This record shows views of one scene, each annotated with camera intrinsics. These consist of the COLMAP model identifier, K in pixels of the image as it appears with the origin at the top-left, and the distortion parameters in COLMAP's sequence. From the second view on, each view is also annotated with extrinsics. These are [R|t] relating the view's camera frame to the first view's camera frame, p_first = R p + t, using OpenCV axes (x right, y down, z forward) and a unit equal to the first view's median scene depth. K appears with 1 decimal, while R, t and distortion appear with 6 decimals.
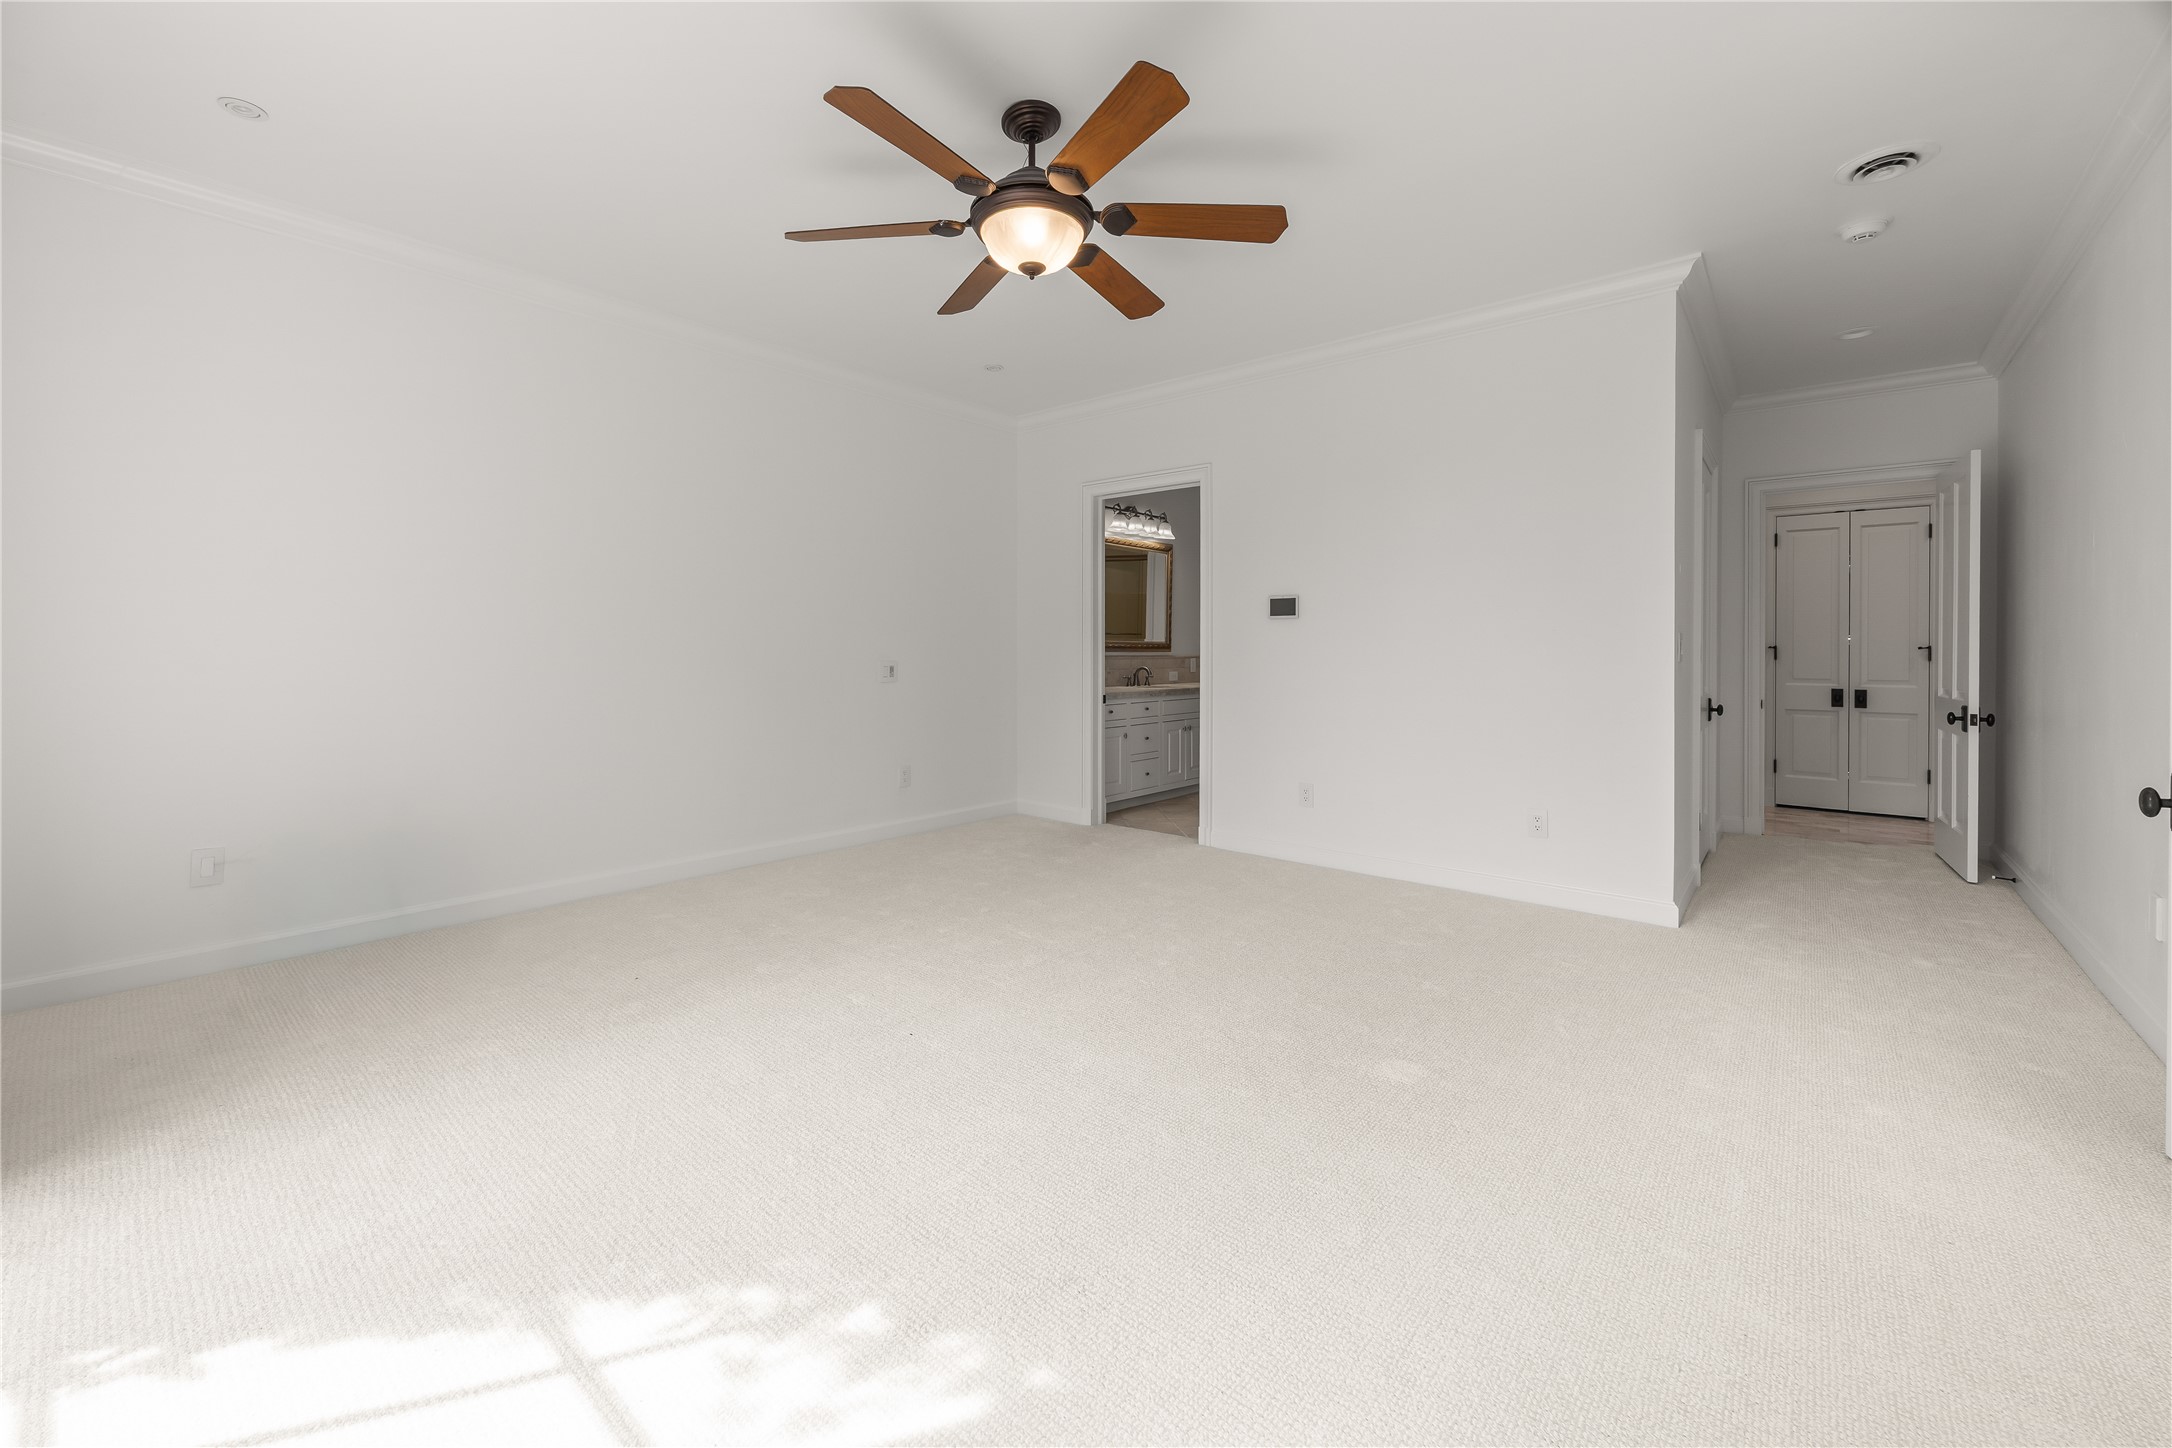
lens RADIAL K [[862.5, 0, 1082.2], [0, 862.5, 651.8], [0, 0, 1]] dist [-0.009673, 0.000020]
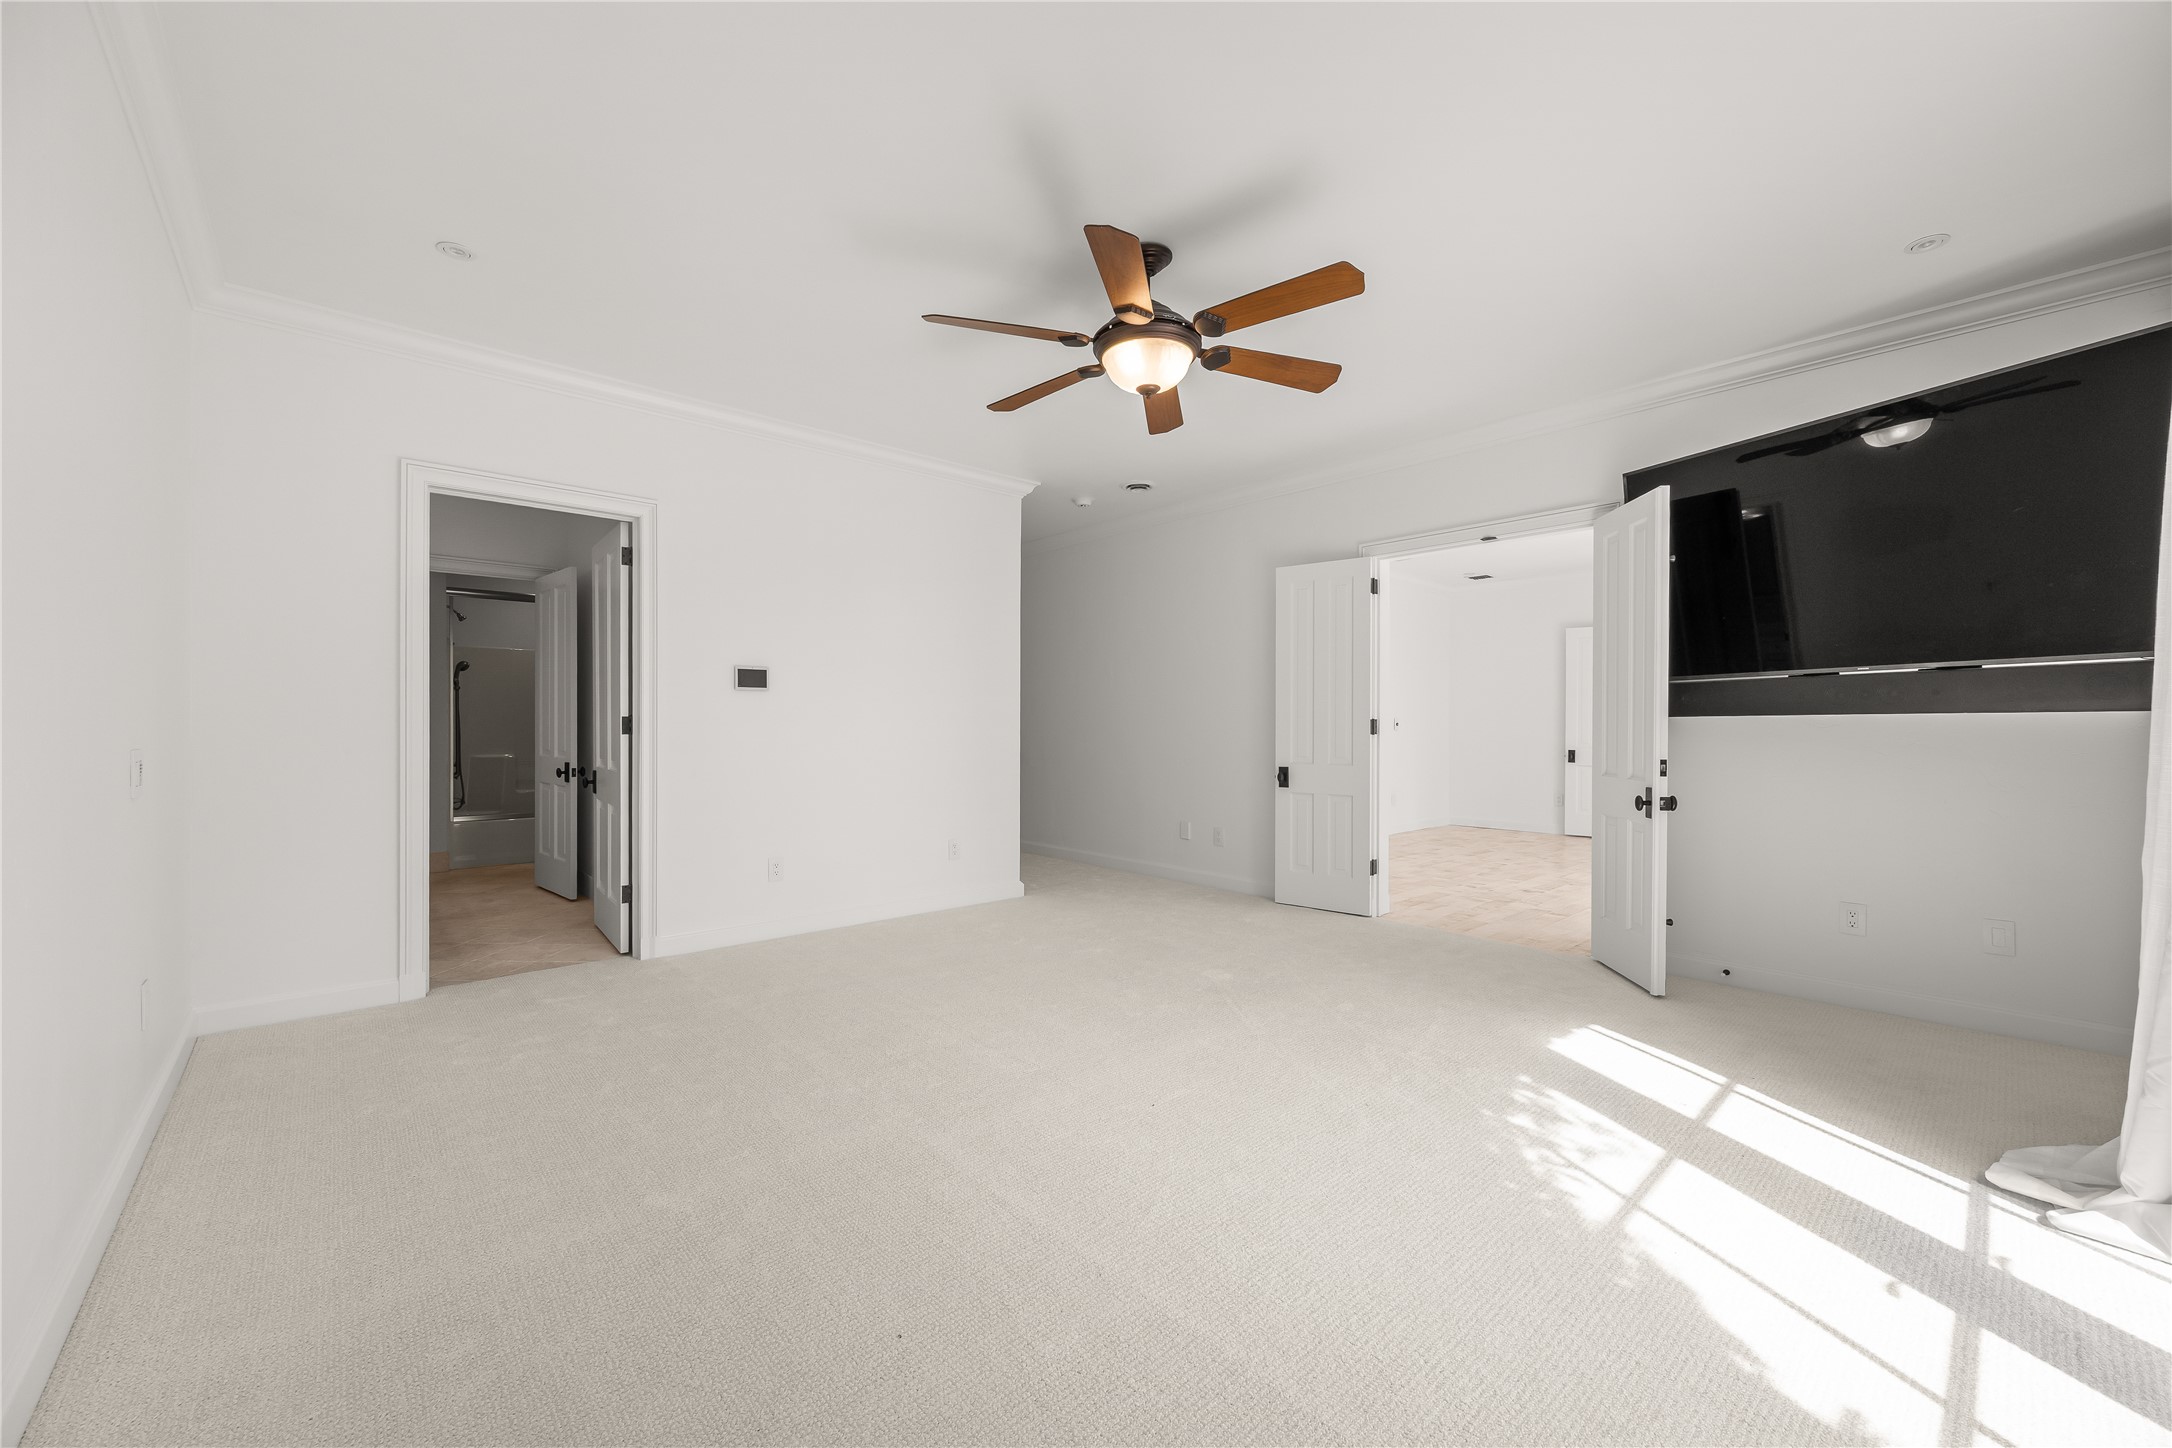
lens RADIAL K [[836.8, 0, 1082.9], [0, 836.8, 697.9], [0, 0, 1]] dist [-0.003952, 0.000113]
pose [[0.149289, 0.023916, 0.988504, -0.631681], [0.001327, 0.999702, -0.024387, -0.007130], [-0.988793, 0.004952, 0.149213, 0.497143]]
